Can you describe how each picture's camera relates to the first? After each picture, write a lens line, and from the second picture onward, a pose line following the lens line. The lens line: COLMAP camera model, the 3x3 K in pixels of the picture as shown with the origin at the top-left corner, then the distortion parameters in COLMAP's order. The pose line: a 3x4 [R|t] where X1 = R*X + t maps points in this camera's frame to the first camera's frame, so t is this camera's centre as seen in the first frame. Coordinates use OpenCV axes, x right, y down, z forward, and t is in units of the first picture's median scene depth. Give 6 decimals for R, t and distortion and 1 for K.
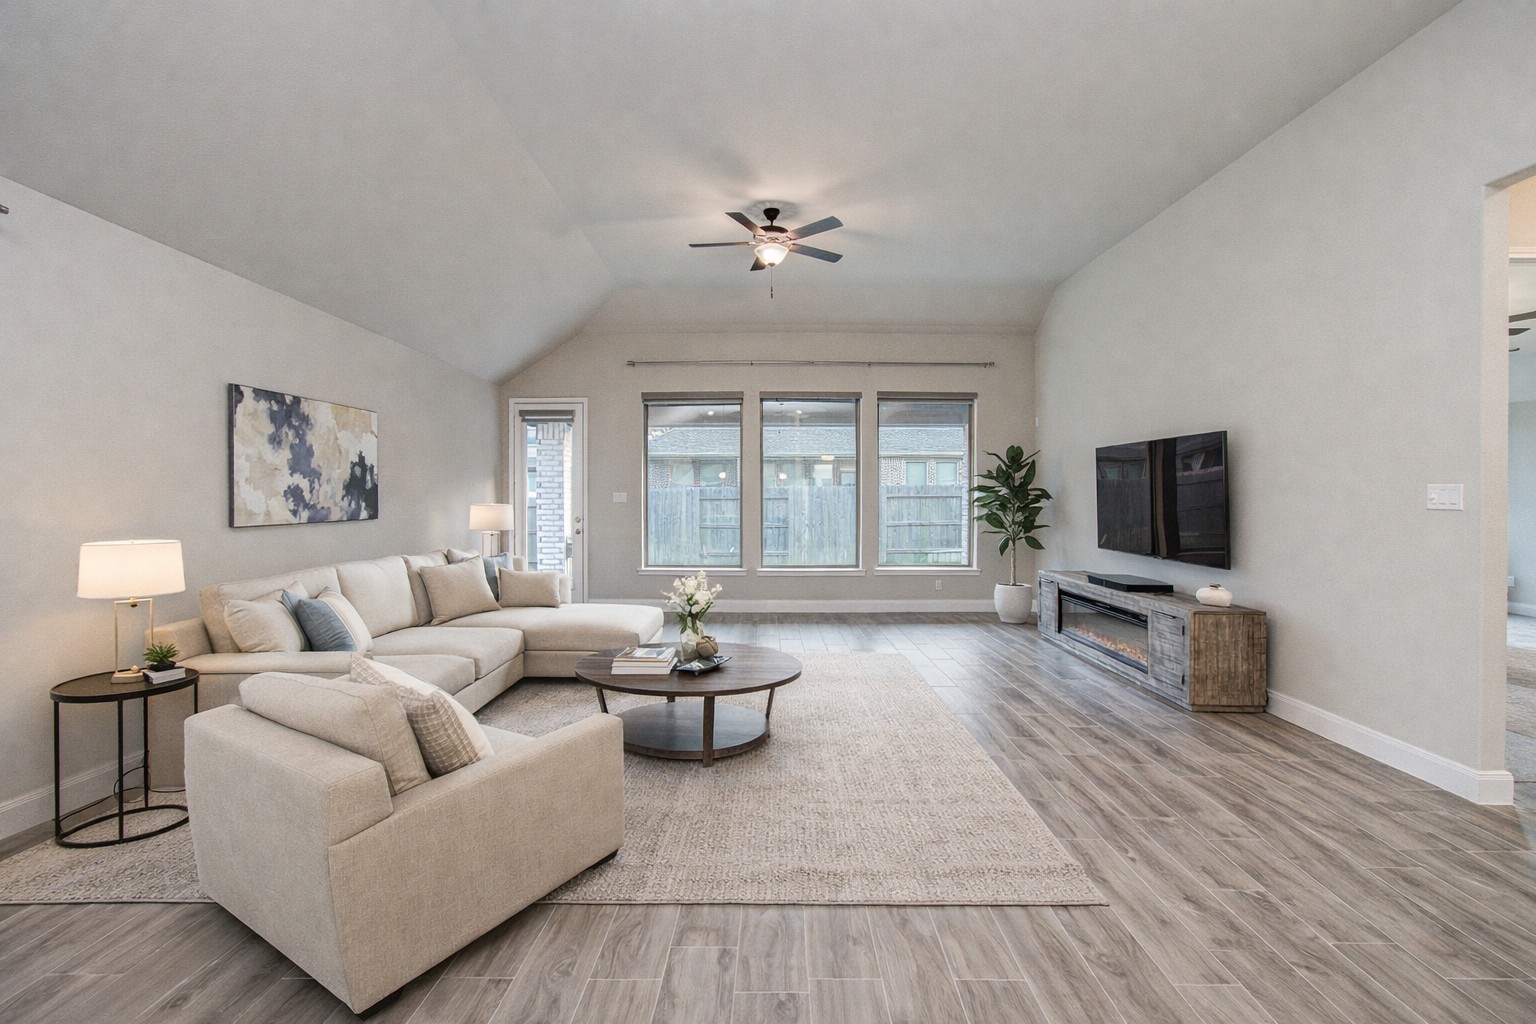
lens RADIAL K [[669.7, 0, 770.2], [0, 669.7, 498.3], [0, 0, 1]] dist [-0.043296, -0.000240]
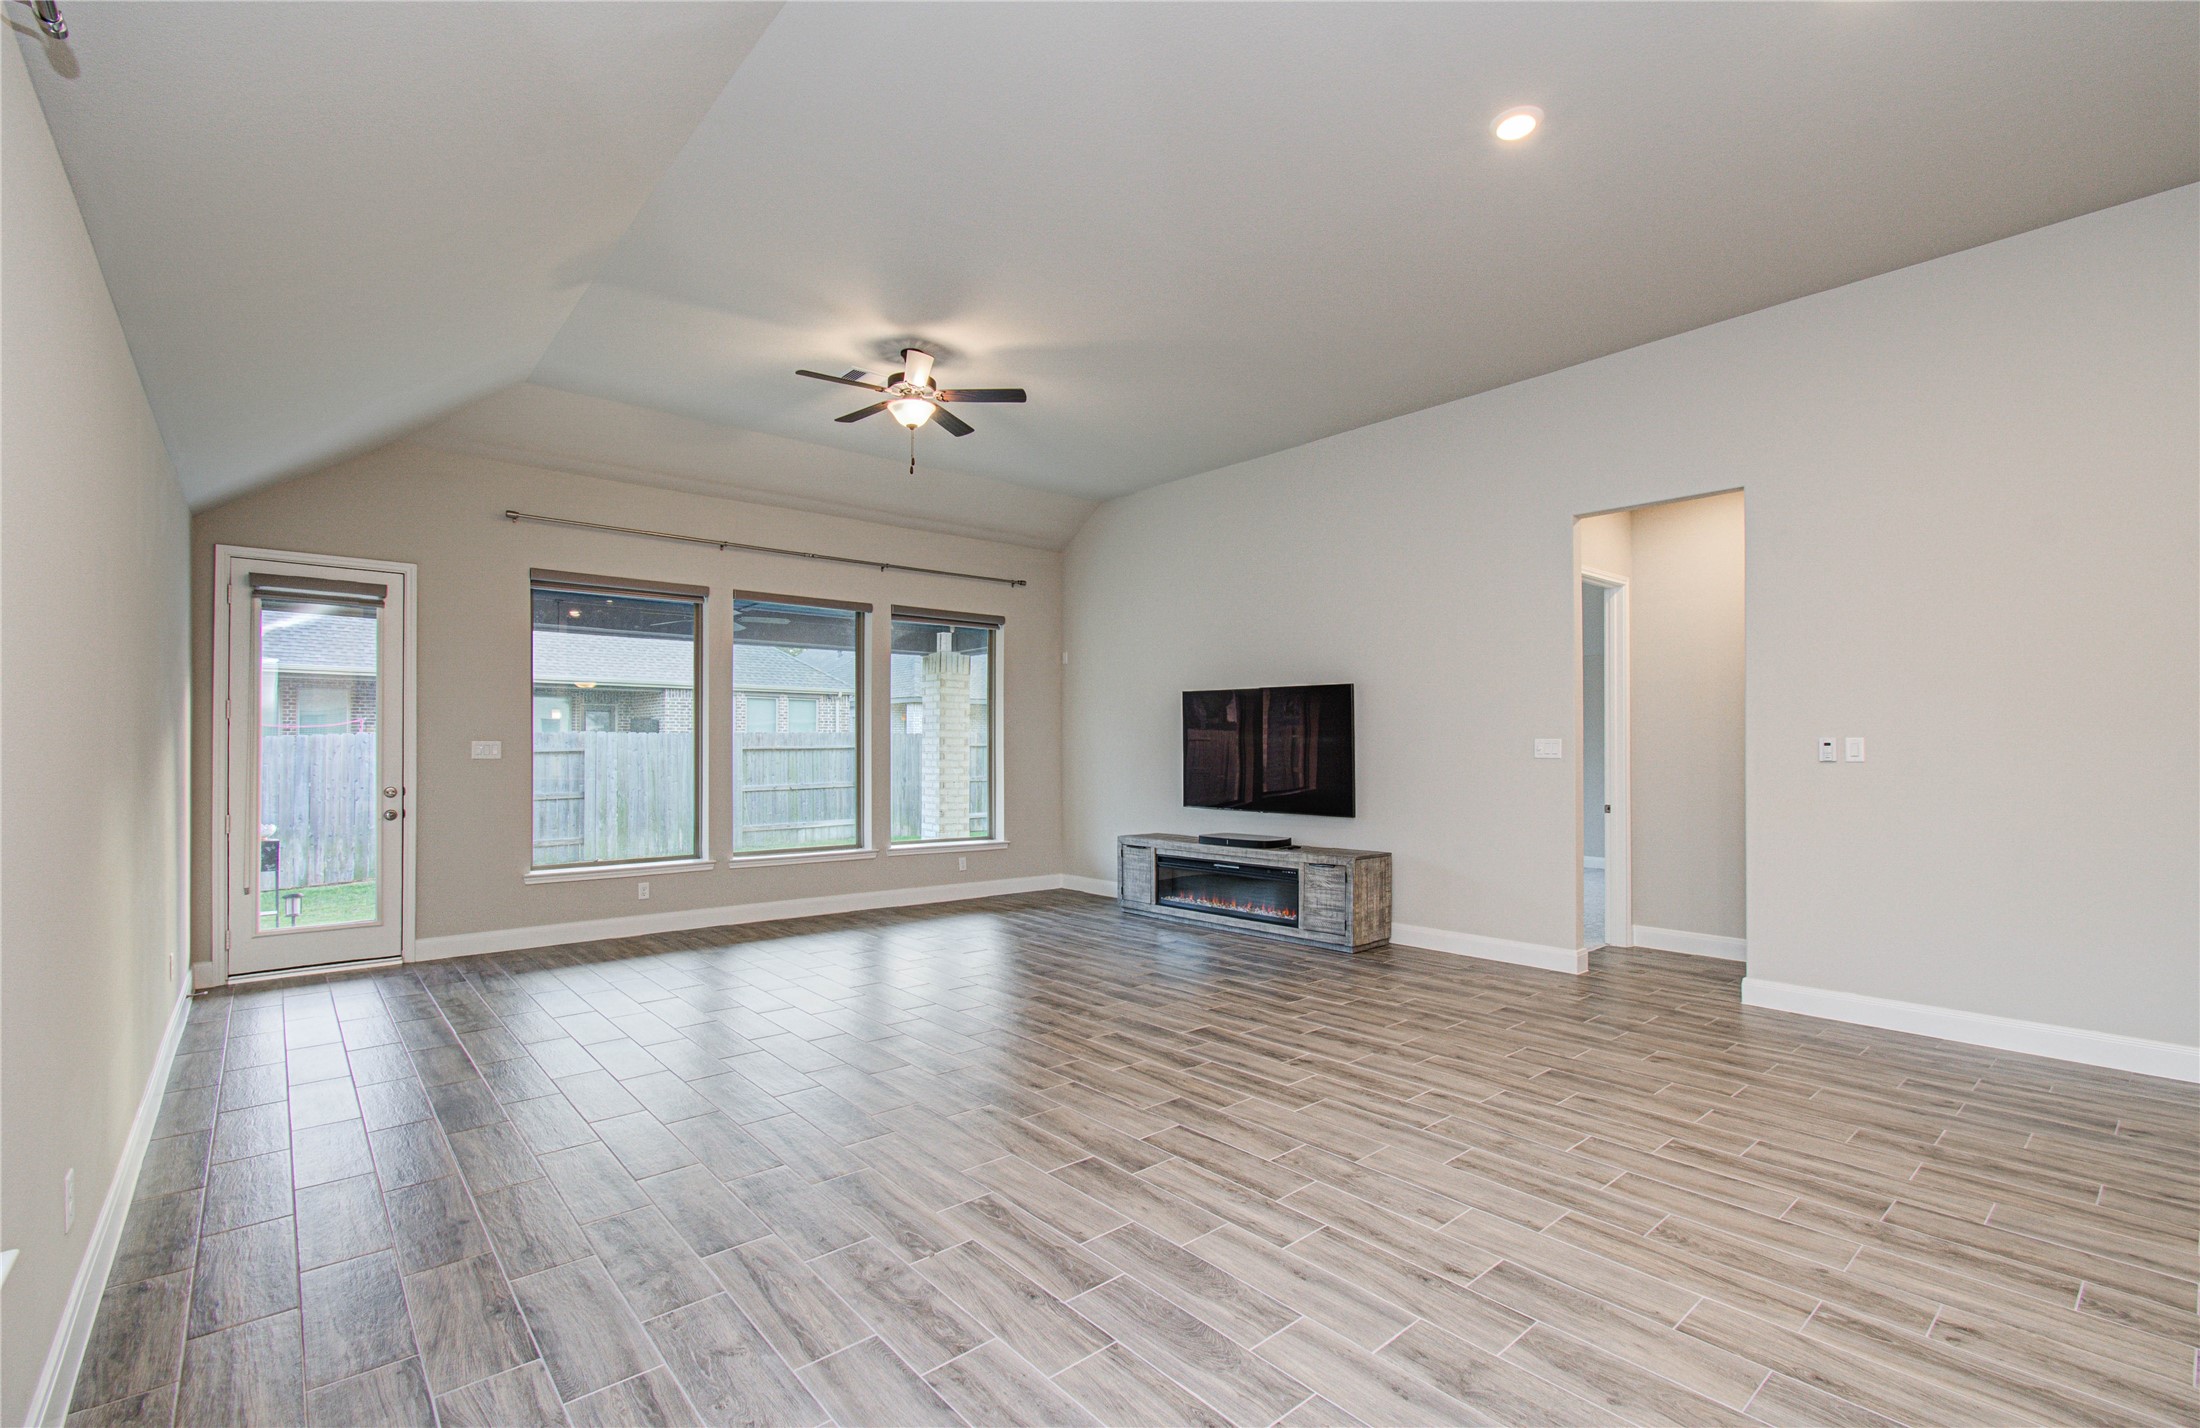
lens RADIAL K [[977.6, 0, 1094.7], [0, 977.6, 767.6], [0, 0, 1]] dist [-0.007937, 0.002188]
pose [[0.768173, -0.010871, 0.640150, -0.355404], [0.000680, 0.999869, 0.016164, 0.000628], [-0.640242, -0.011981, 0.768080, 0.039314]]
